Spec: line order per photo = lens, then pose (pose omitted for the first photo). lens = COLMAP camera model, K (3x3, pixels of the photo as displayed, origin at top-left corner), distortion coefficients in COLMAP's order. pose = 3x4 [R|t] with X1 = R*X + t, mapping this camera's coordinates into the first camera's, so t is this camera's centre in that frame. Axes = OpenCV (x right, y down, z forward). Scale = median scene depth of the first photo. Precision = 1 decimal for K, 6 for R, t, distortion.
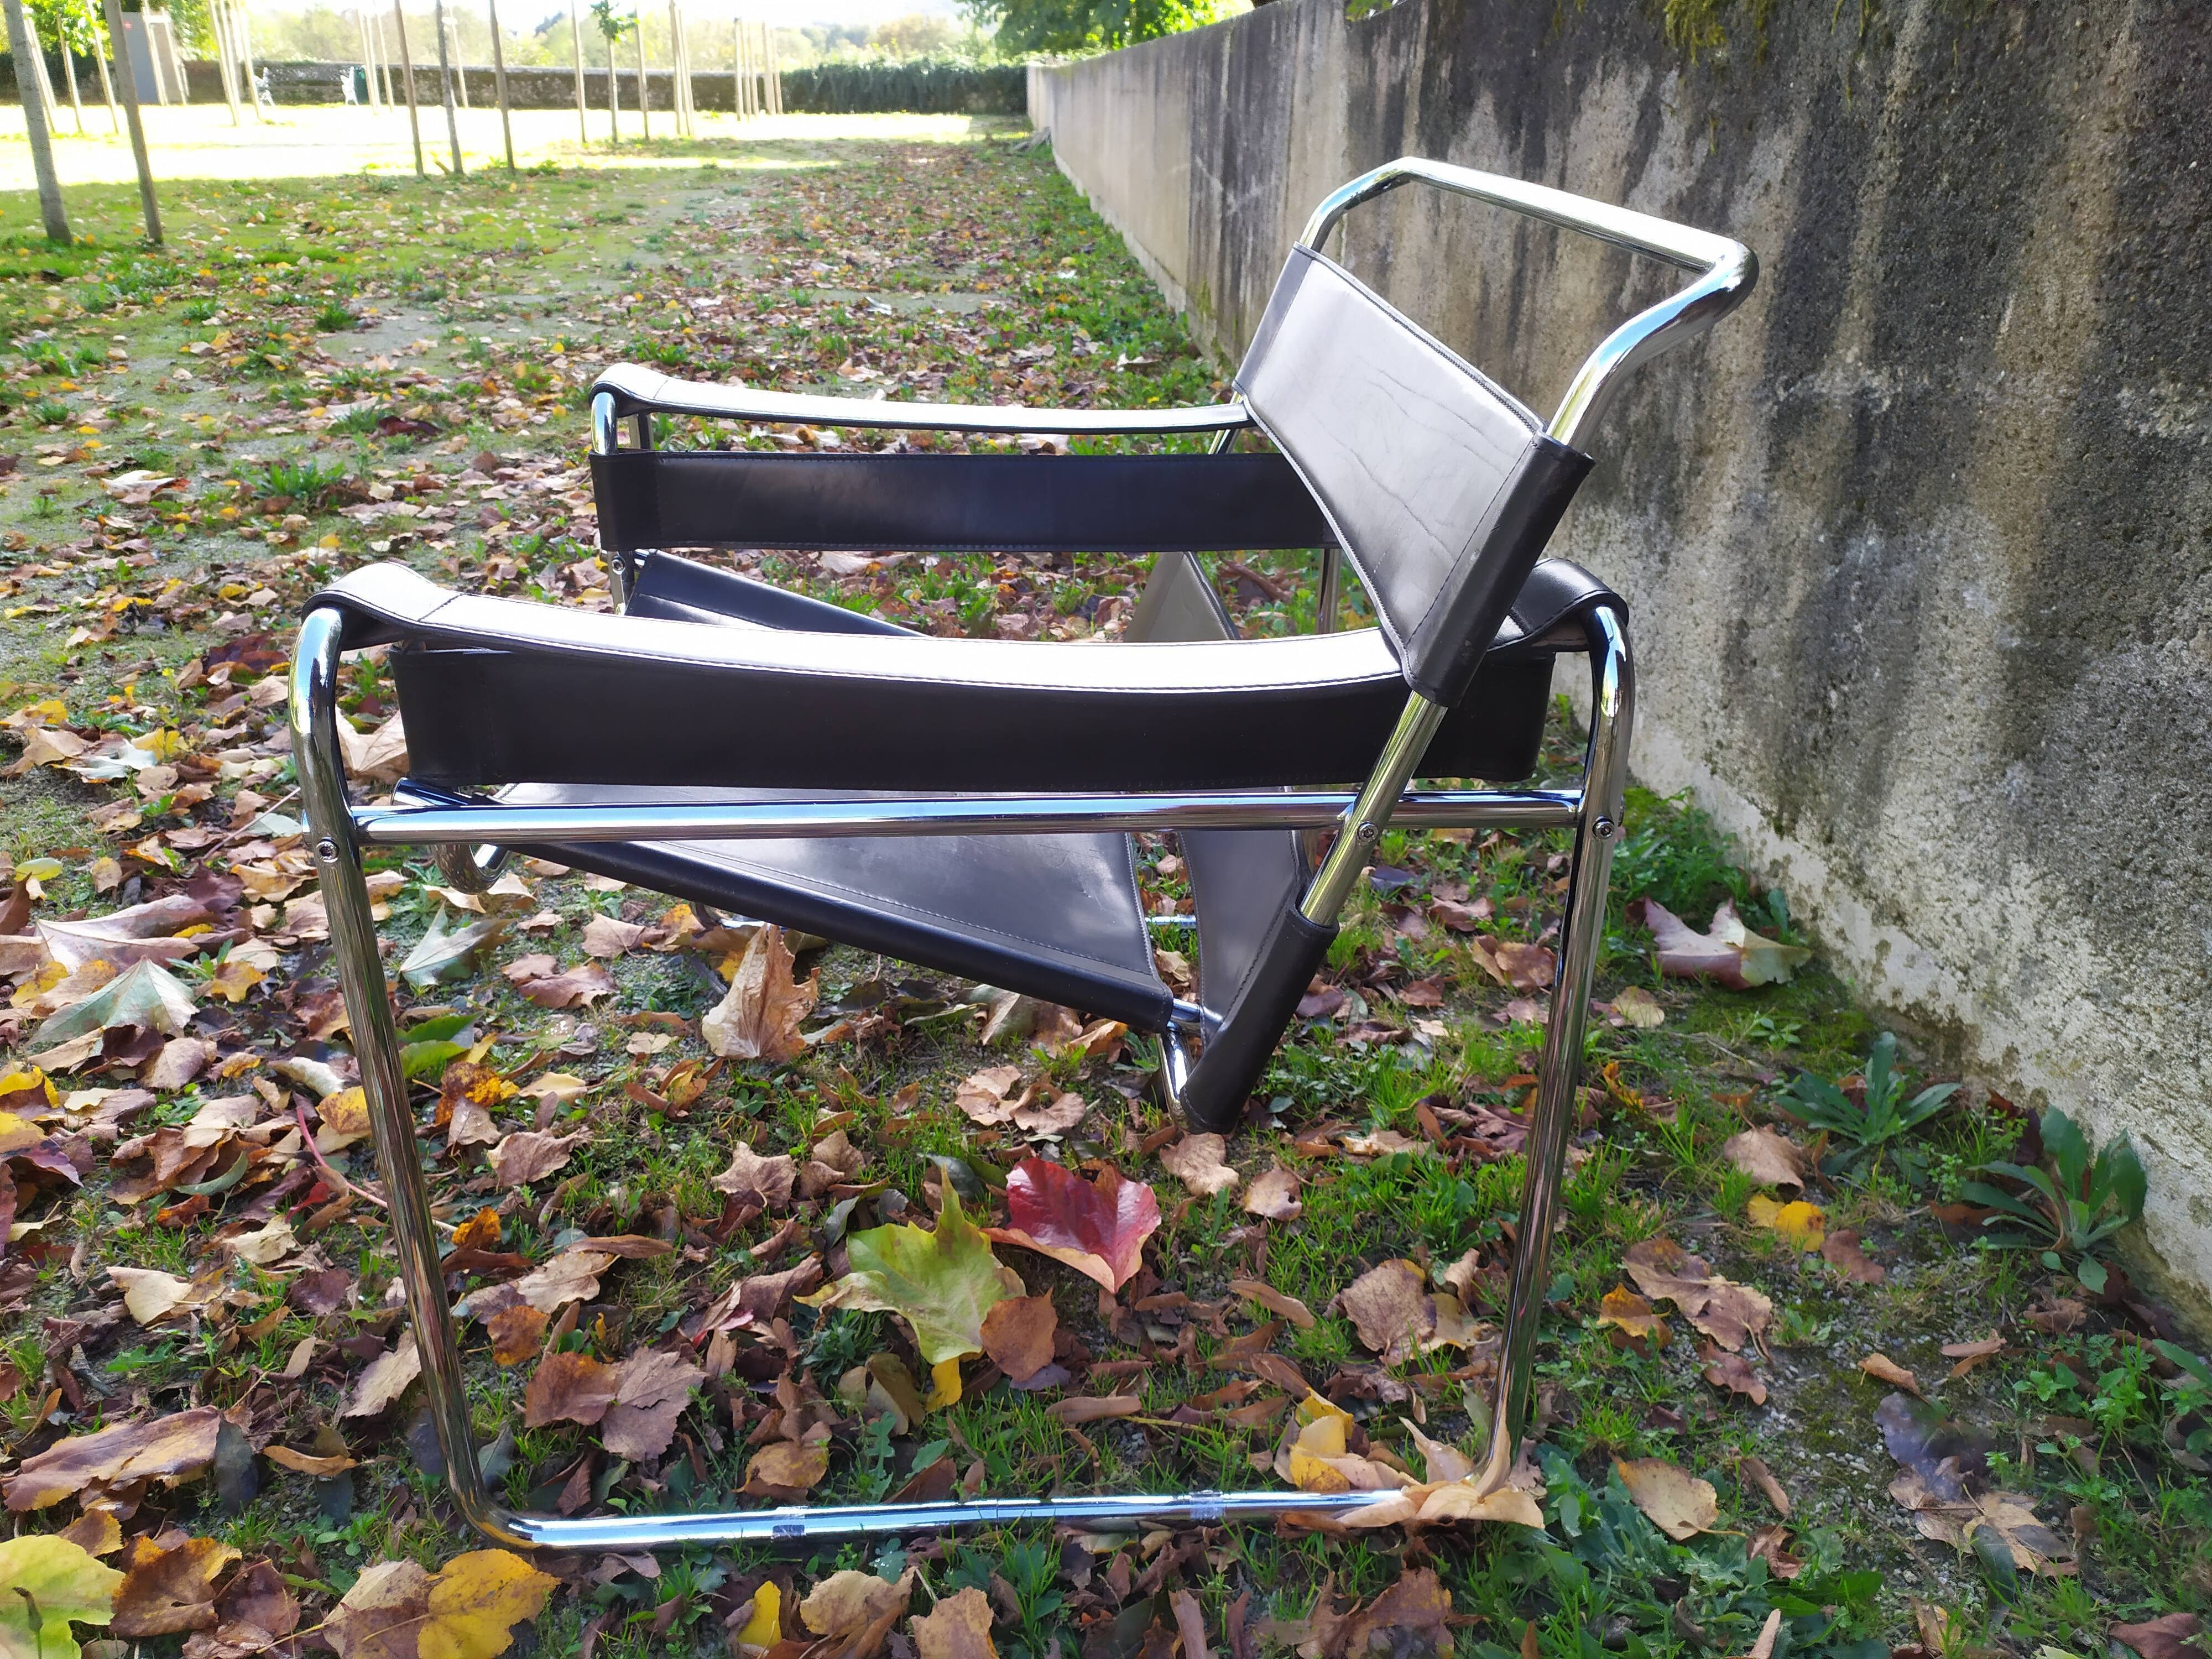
lens RADIAL K [[1651.4, 0, 1098.1], [0, 1651.4, 840.9], [0, 0, 1]] dist [0.067600, -0.073610]
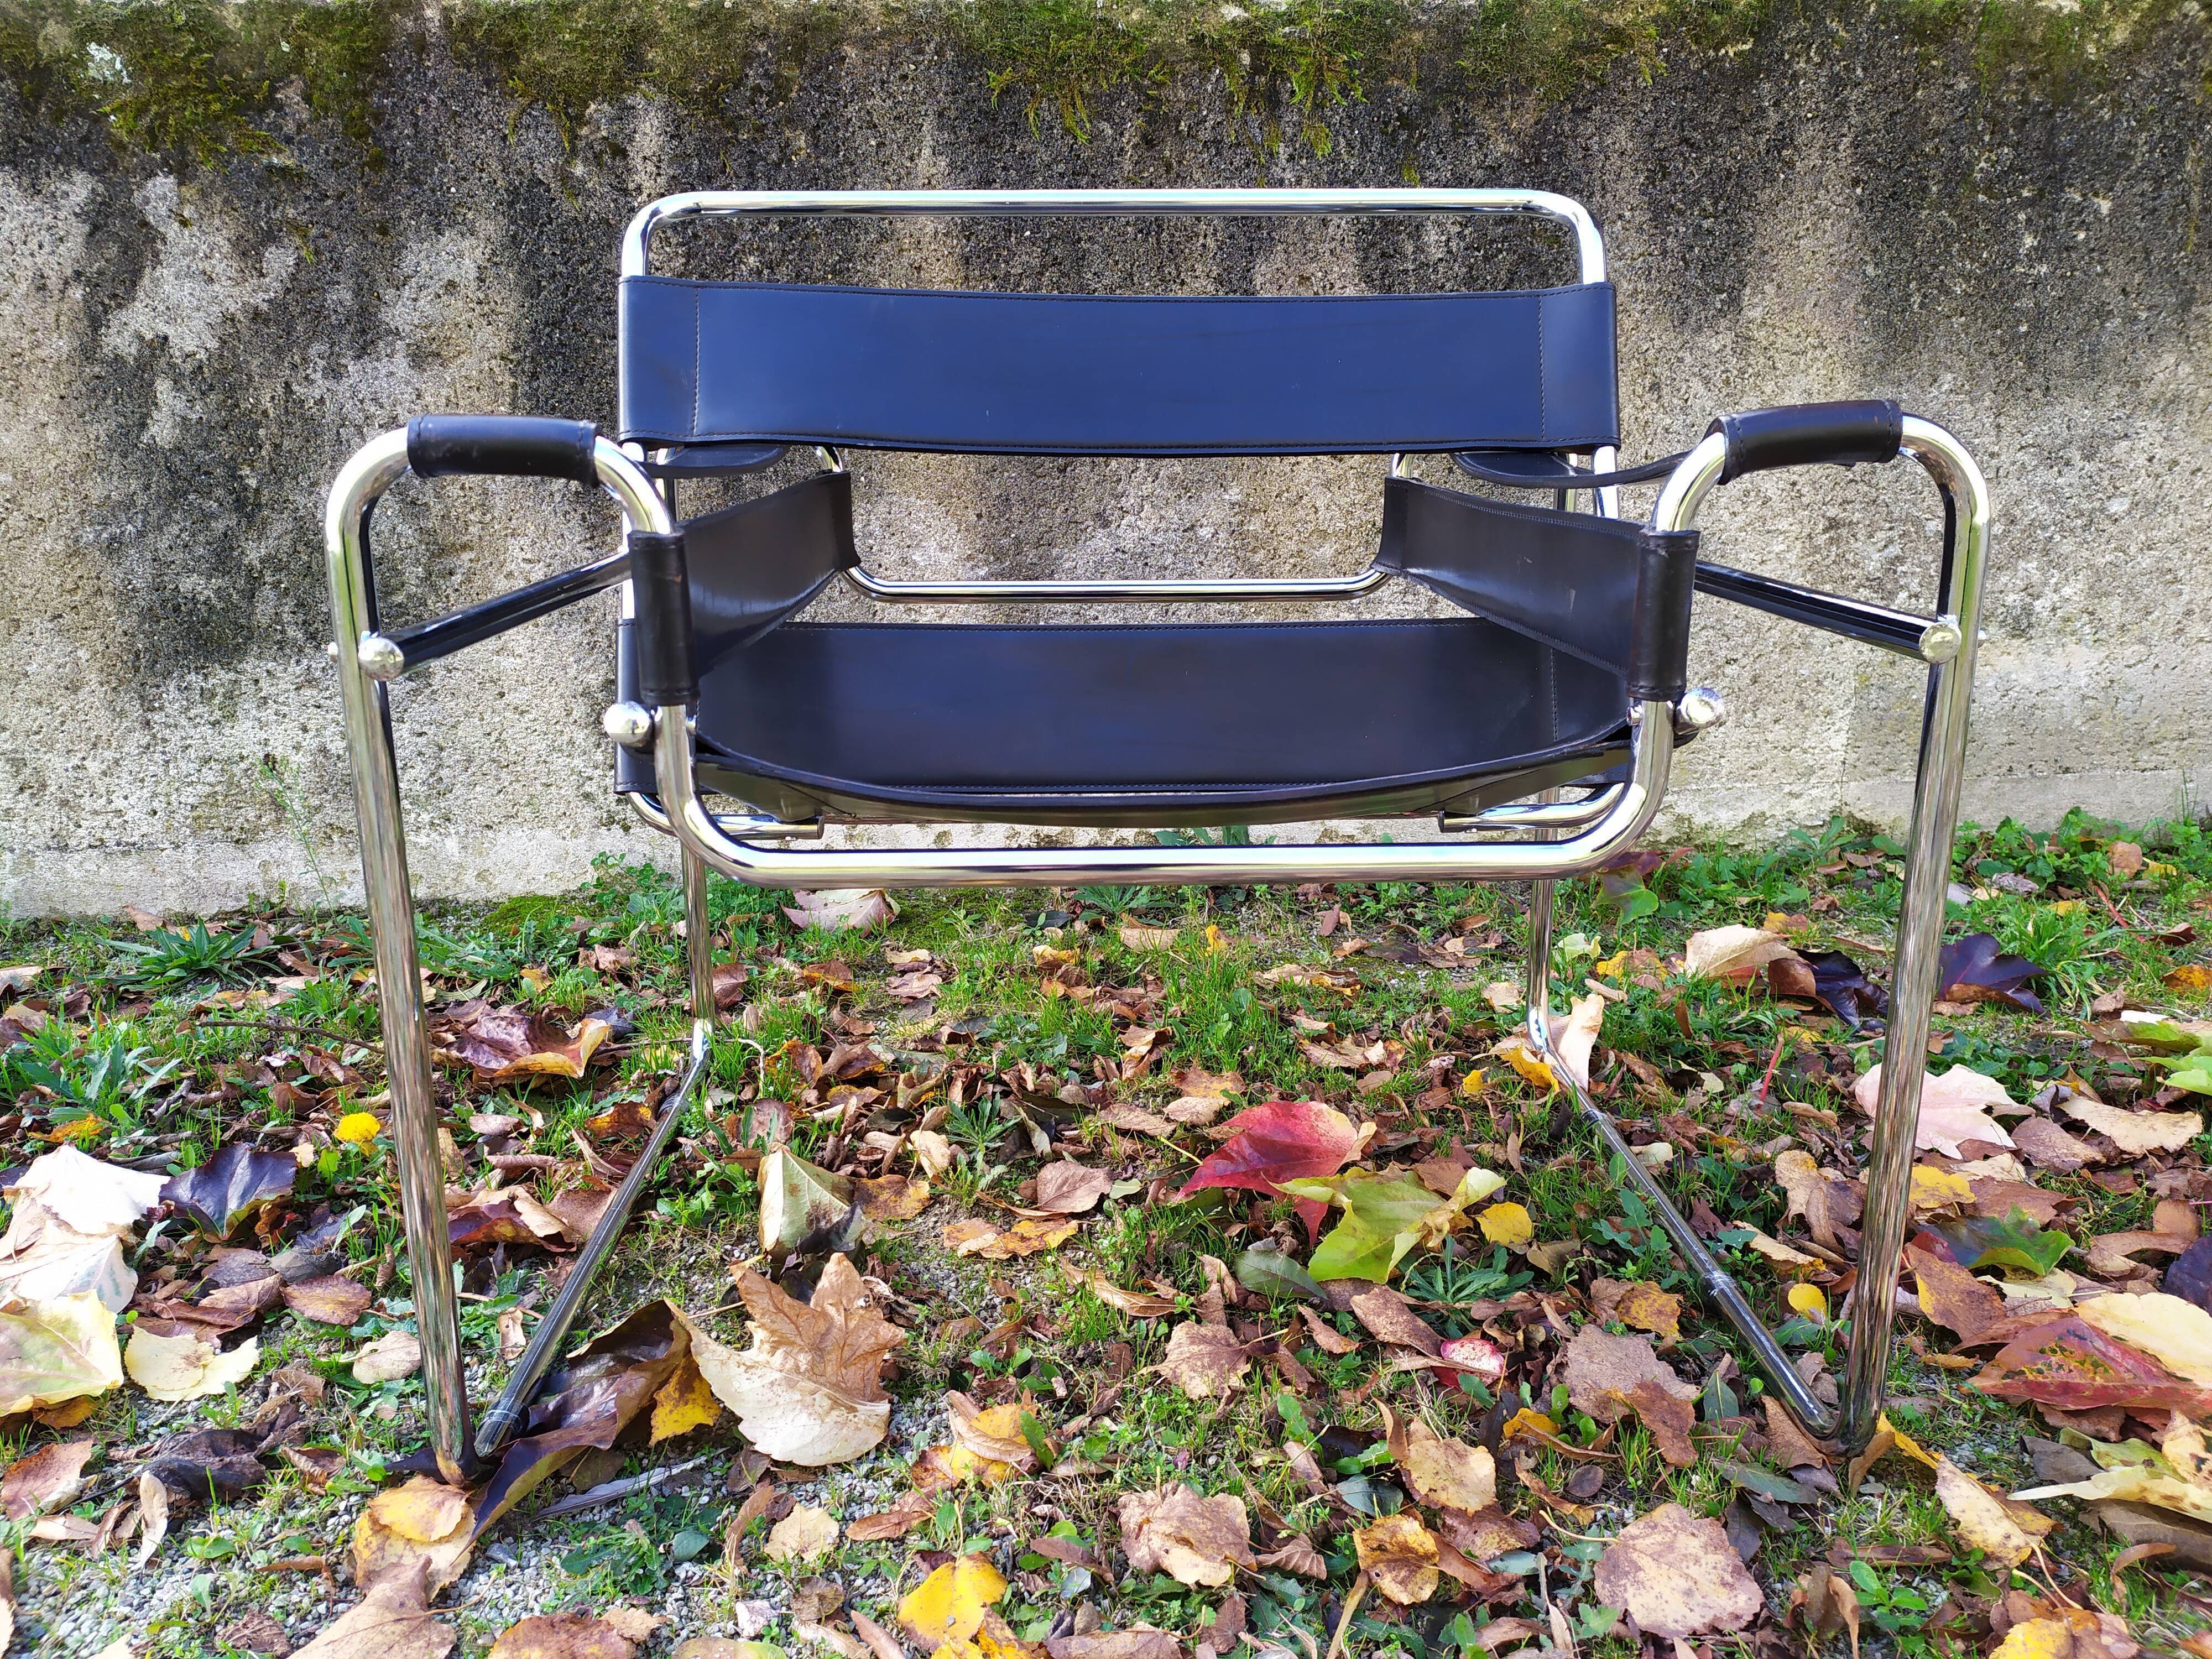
lens RADIAL K [[1651.4, 0, 1115.2], [0, 1651.4, 834.0], [0, 0, 1]] dist [0.067600, -0.073610]
pose [[0.014124, -0.266641, 0.963692, -0.823139], [0.433911, 0.869945, 0.234343, -0.195867], [-0.900845, 0.414847, 0.127986, 0.778521]]
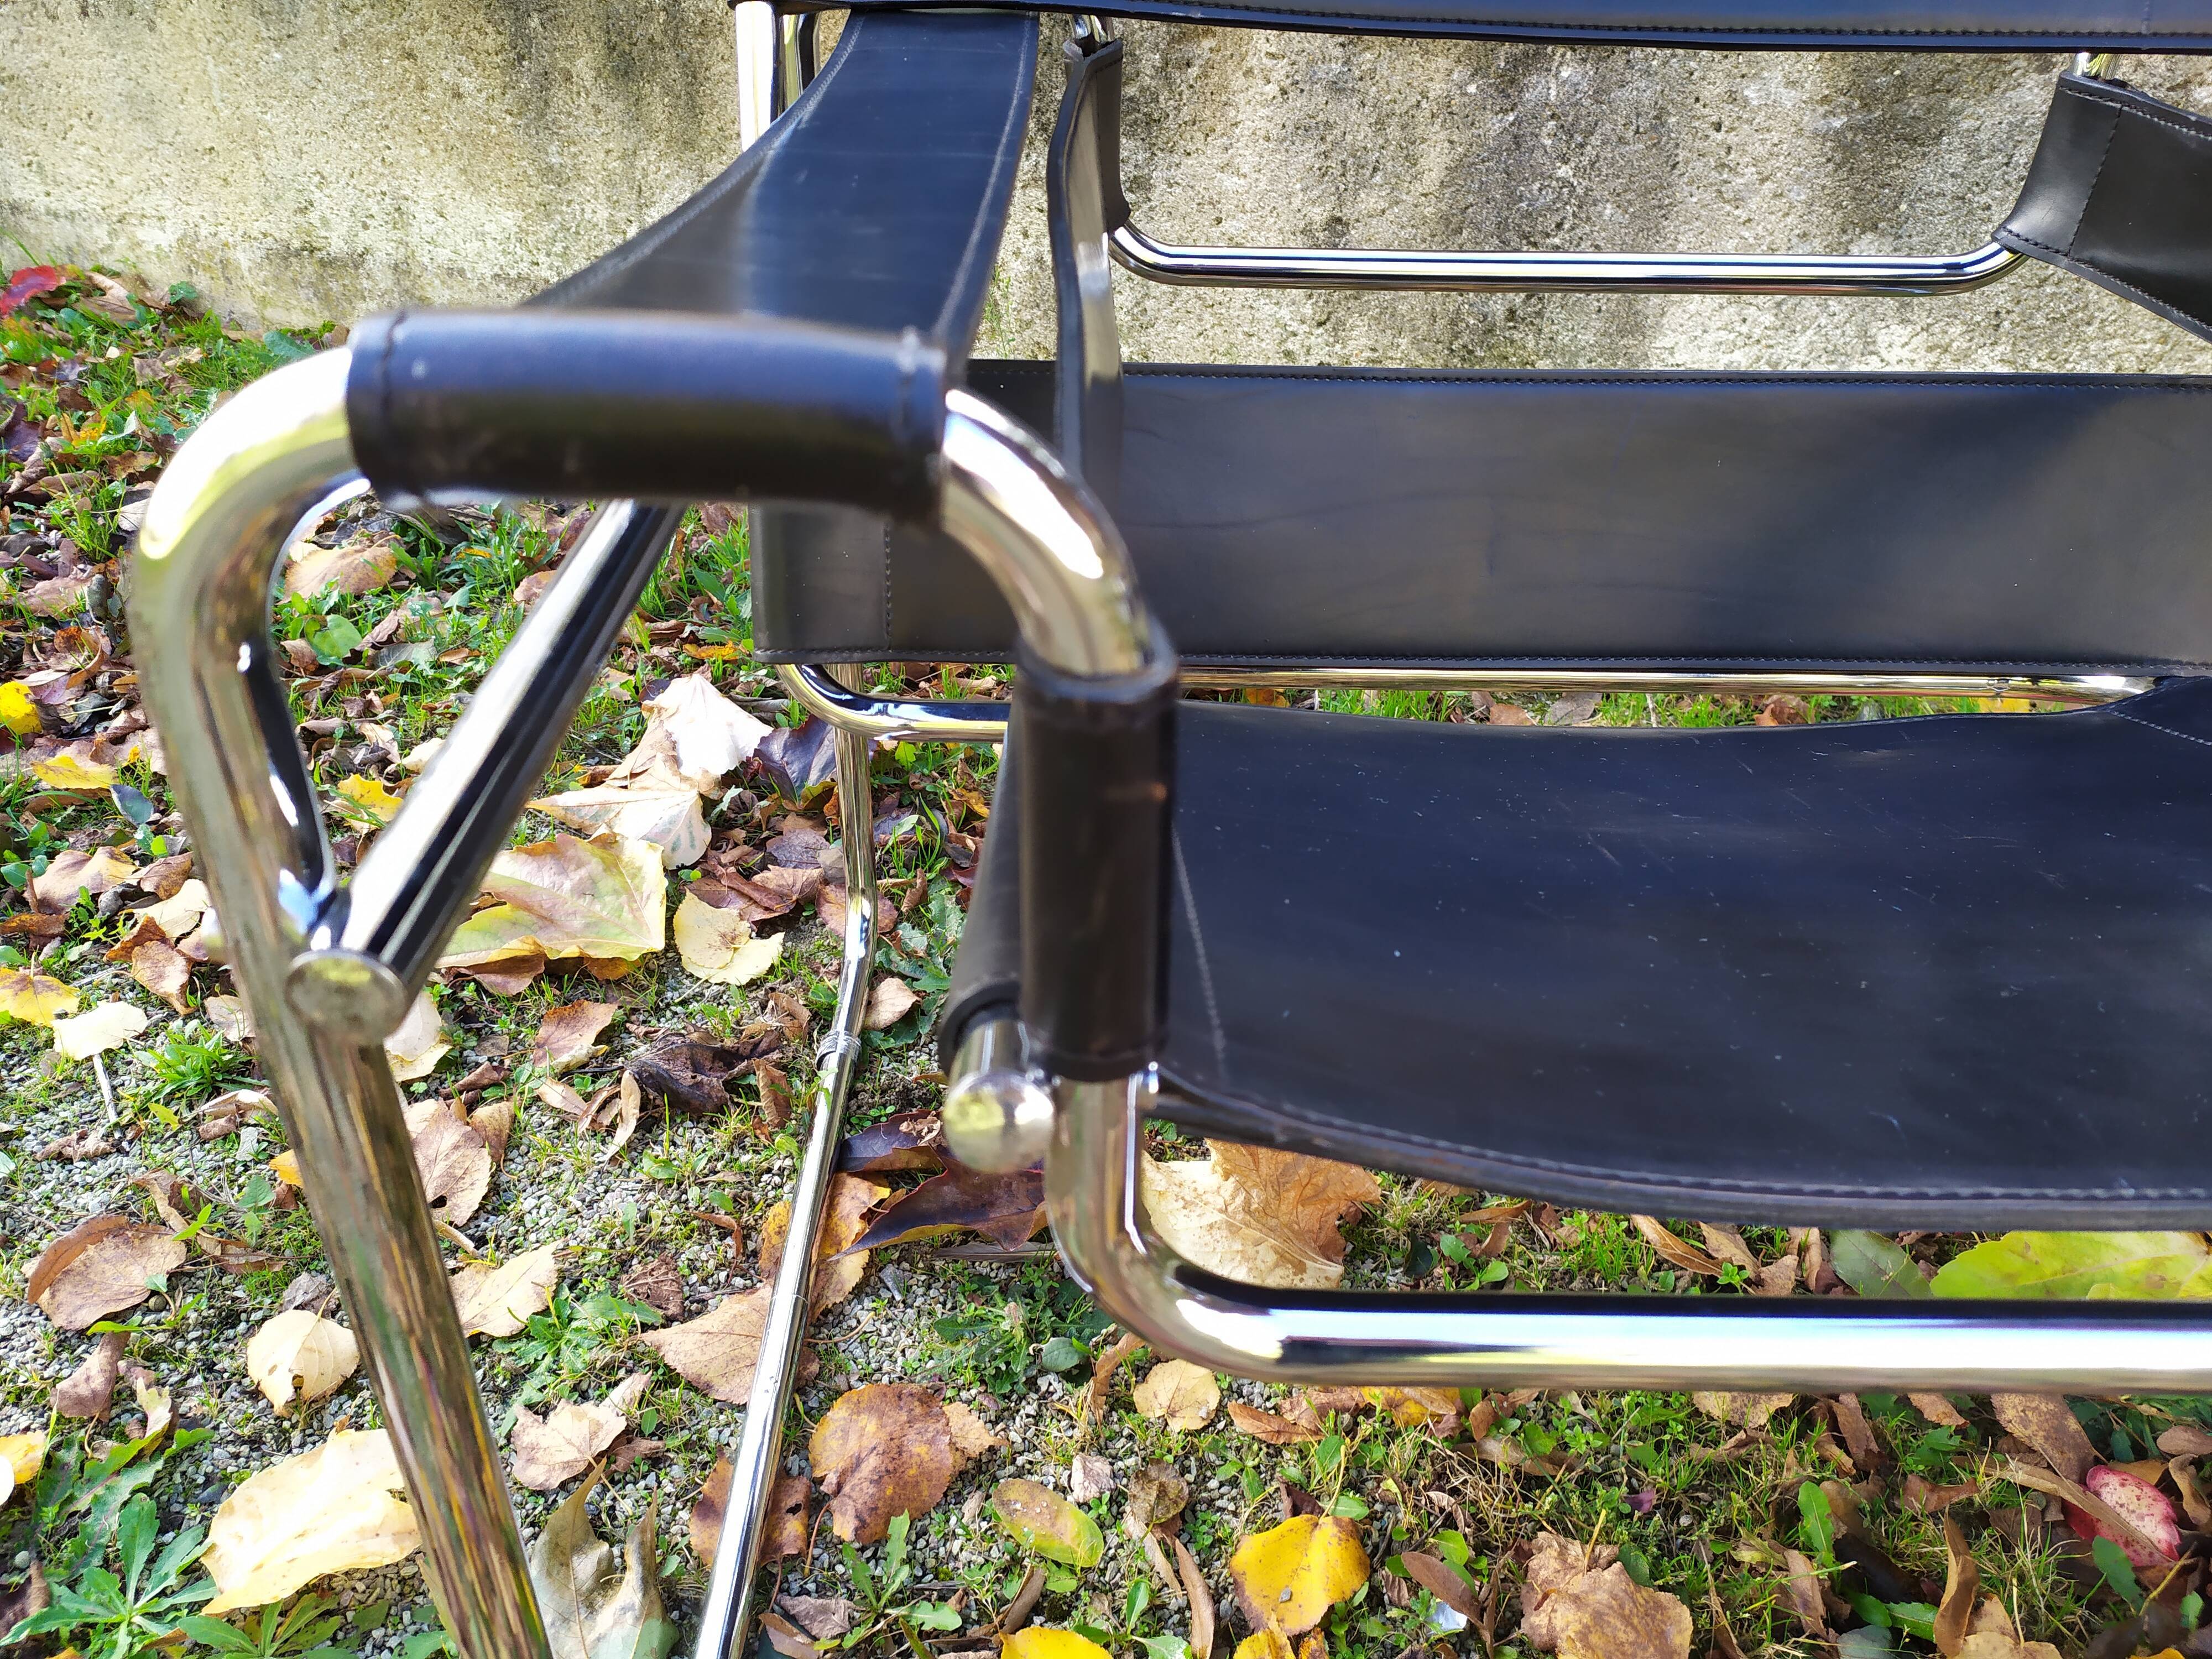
lens RADIAL K [[1651.4, 0, 1103.6], [0, 1651.4, 844.5], [0, 0, 1]] dist [0.067600, -0.073610]
pose [[0.500034, -0.472208, 0.725937, -0.615727], [0.361595, 0.875535, 0.320448, -0.214046], [-0.786902, 0.102260, 0.608546, 0.740837]]
